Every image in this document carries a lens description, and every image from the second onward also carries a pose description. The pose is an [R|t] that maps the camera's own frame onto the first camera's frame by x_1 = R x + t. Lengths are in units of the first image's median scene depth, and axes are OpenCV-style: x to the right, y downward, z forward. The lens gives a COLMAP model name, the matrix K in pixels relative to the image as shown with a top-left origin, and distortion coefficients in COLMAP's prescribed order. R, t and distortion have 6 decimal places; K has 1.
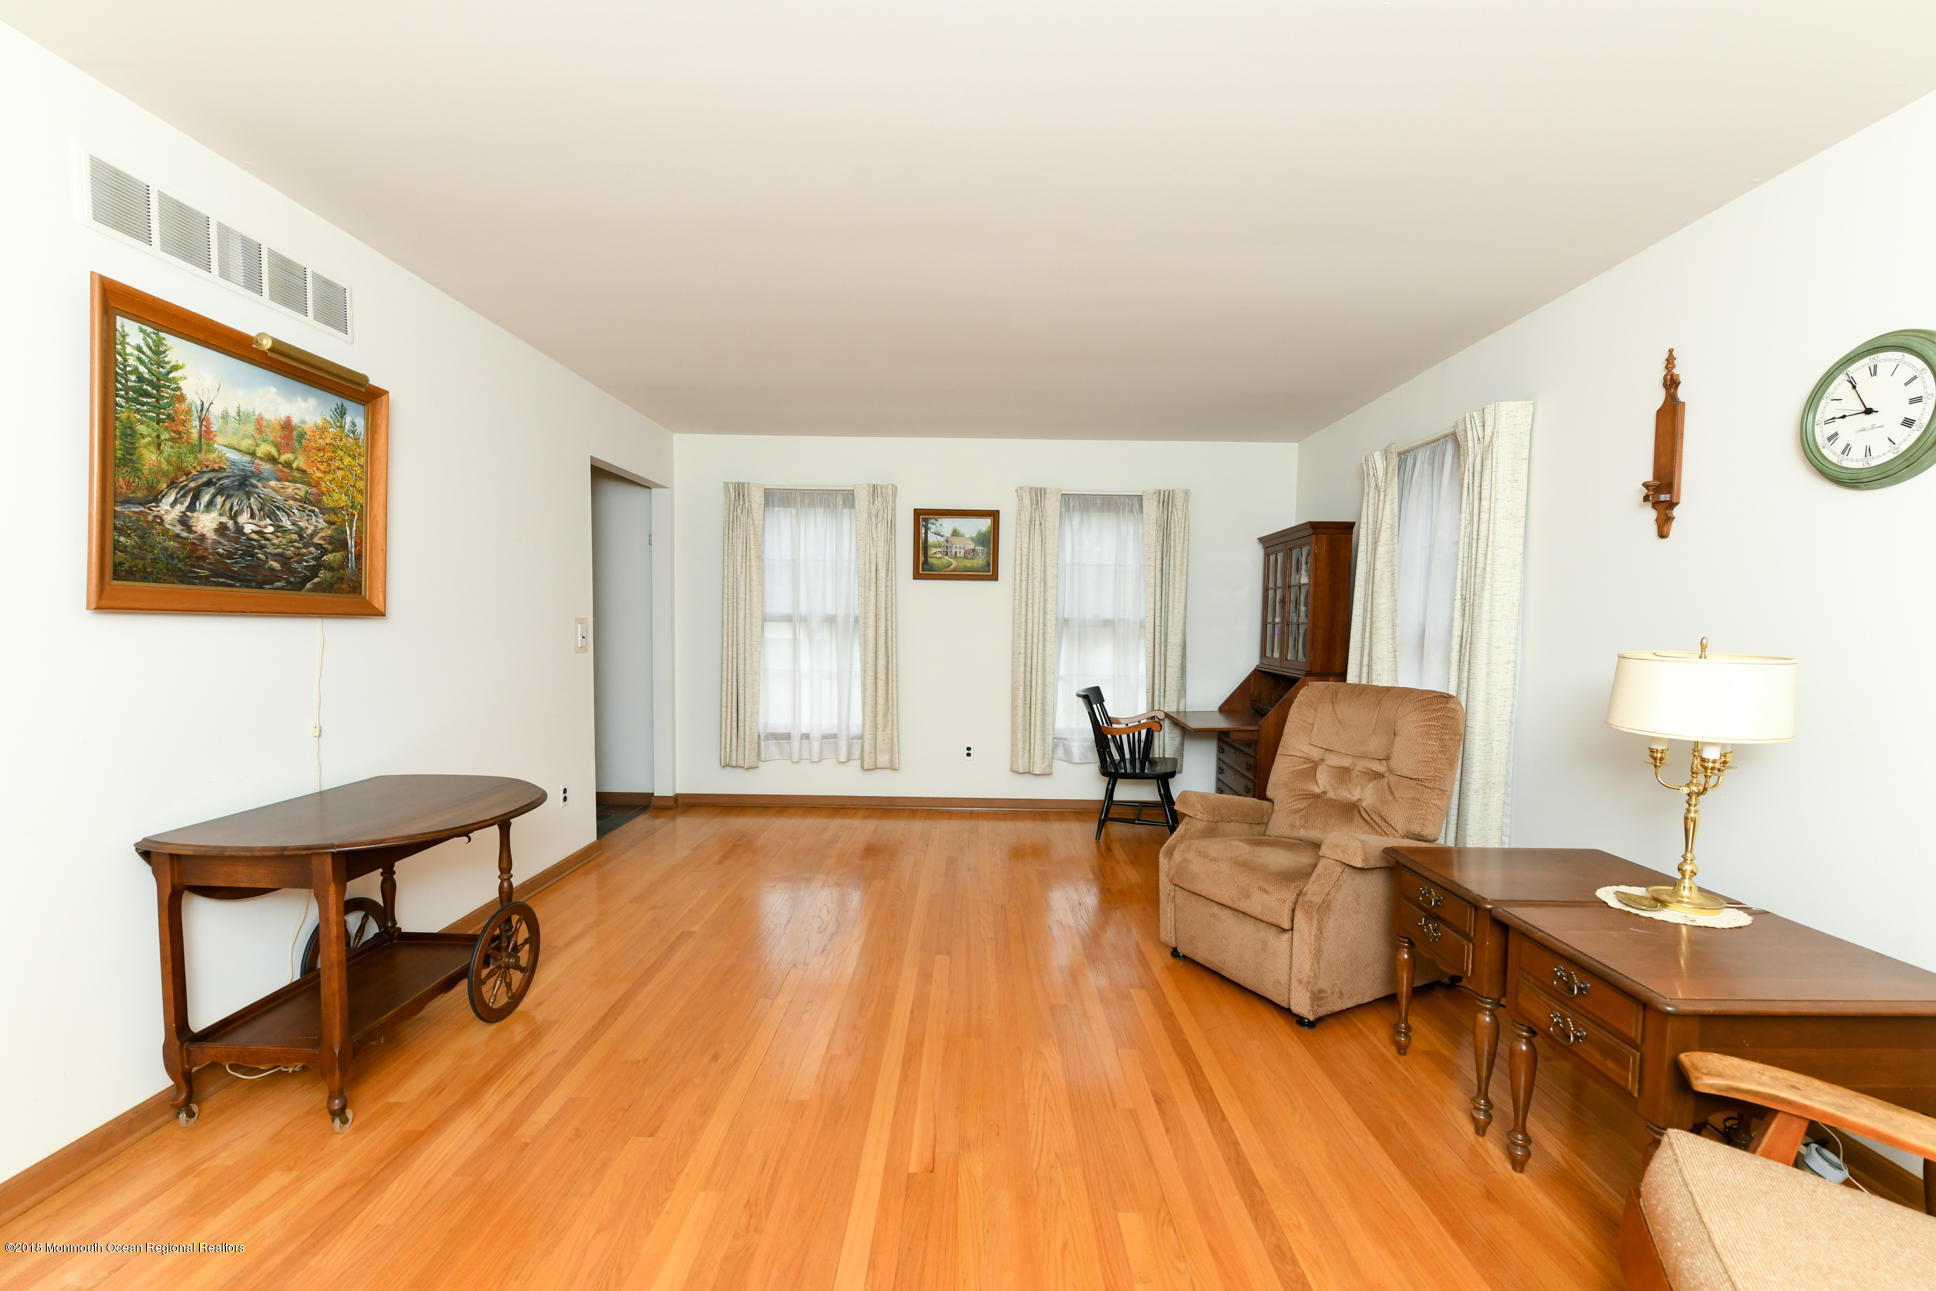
lens RADIAL K [[844.3, 0, 936.1], [0, 844.3, 665.2], [0, 0, 1]] dist [0.004632, -0.002095]
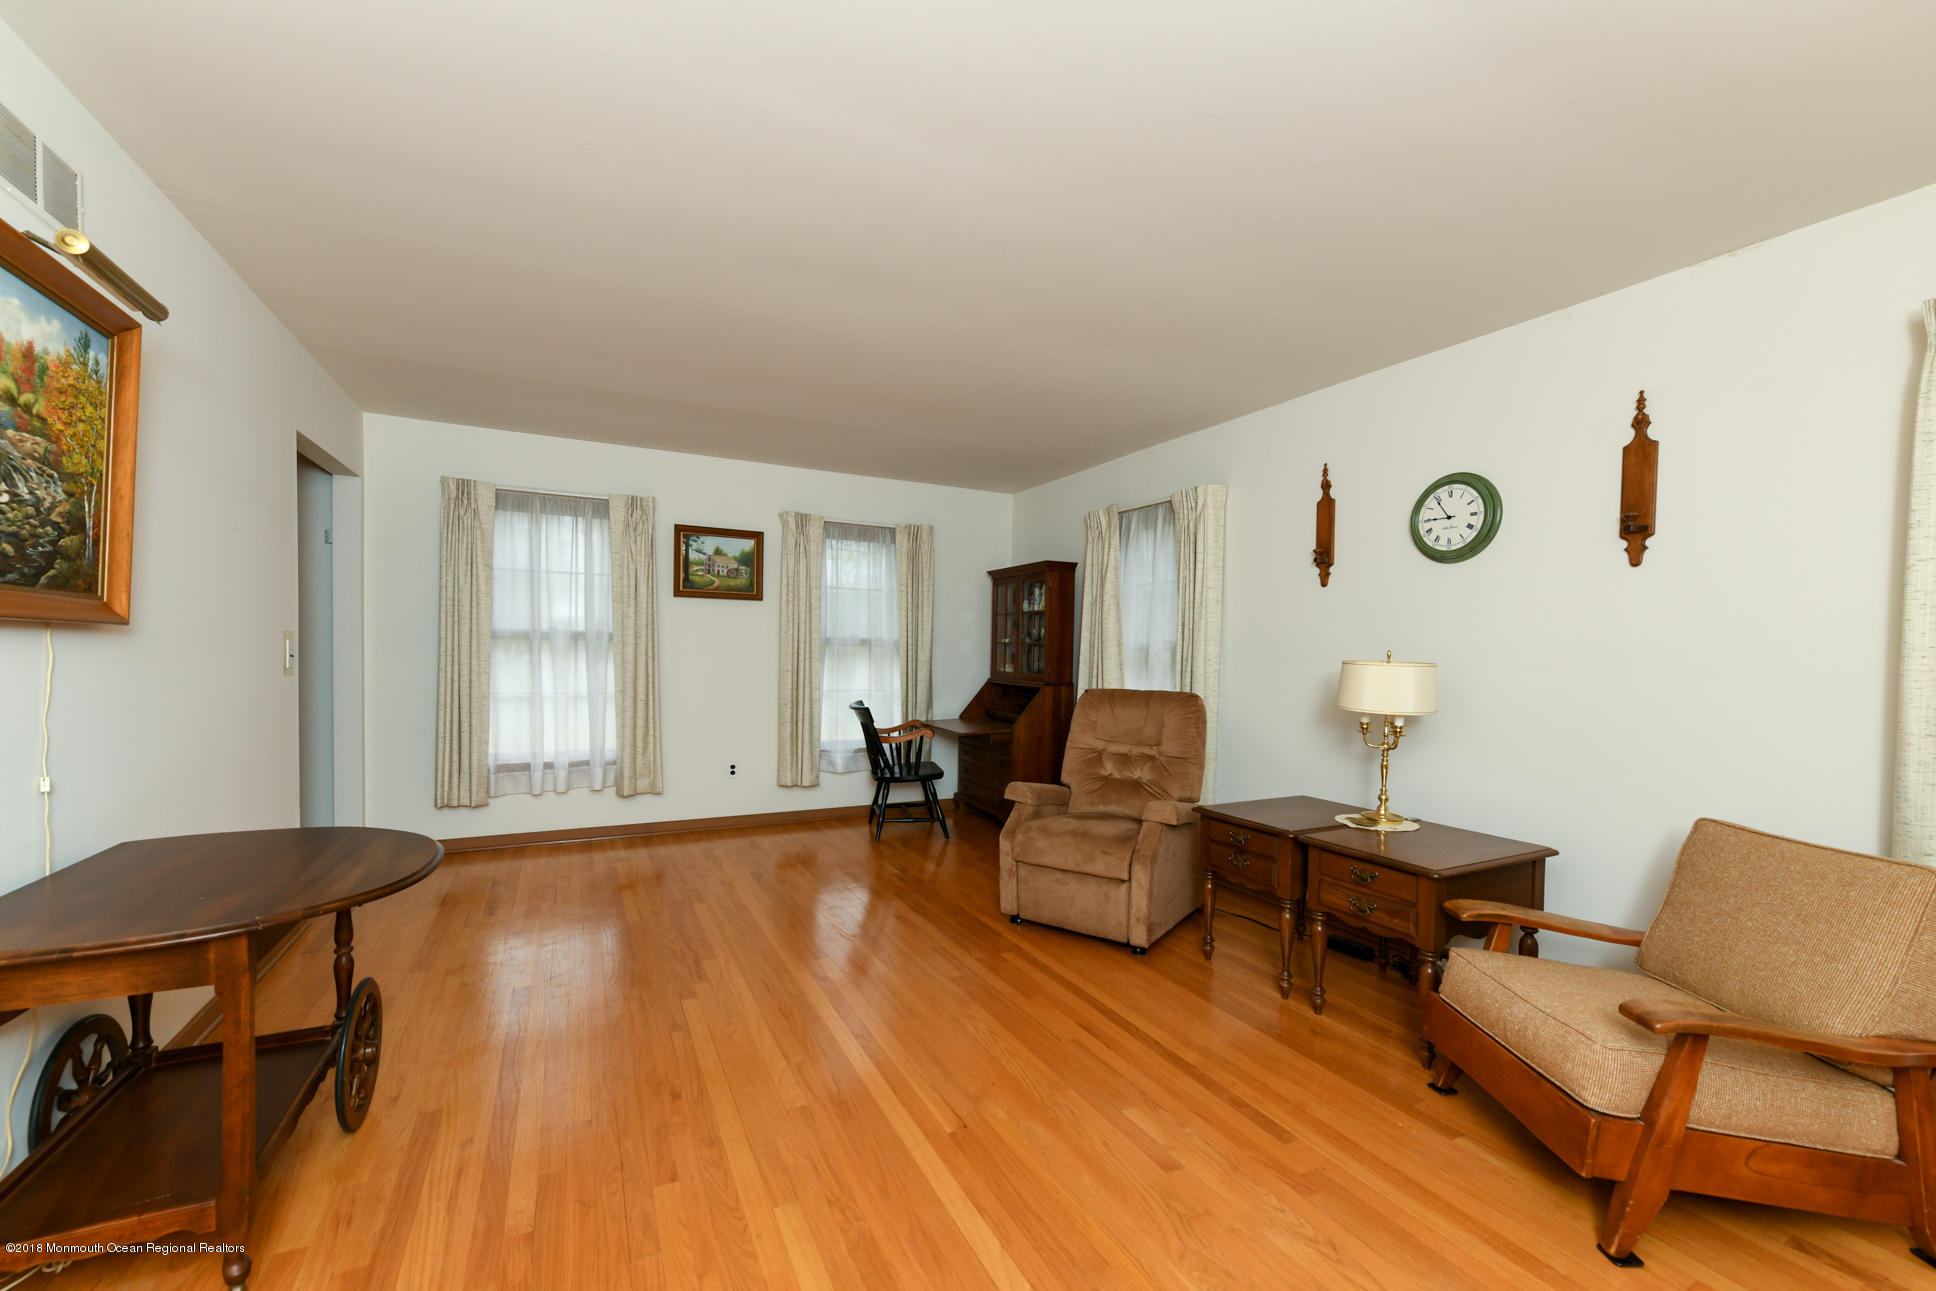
lens RADIAL K [[815.8, 0, 975.1], [0, 815.8, 664.1], [0, 0, 1]] dist [0.006605, -0.001082]
pose [[0.875863, -0.007749, 0.482497, -0.333202], [0.020300, 0.999578, -0.020798, 0.005679], [-0.482132, 0.028011, 0.875651, 0.018116]]
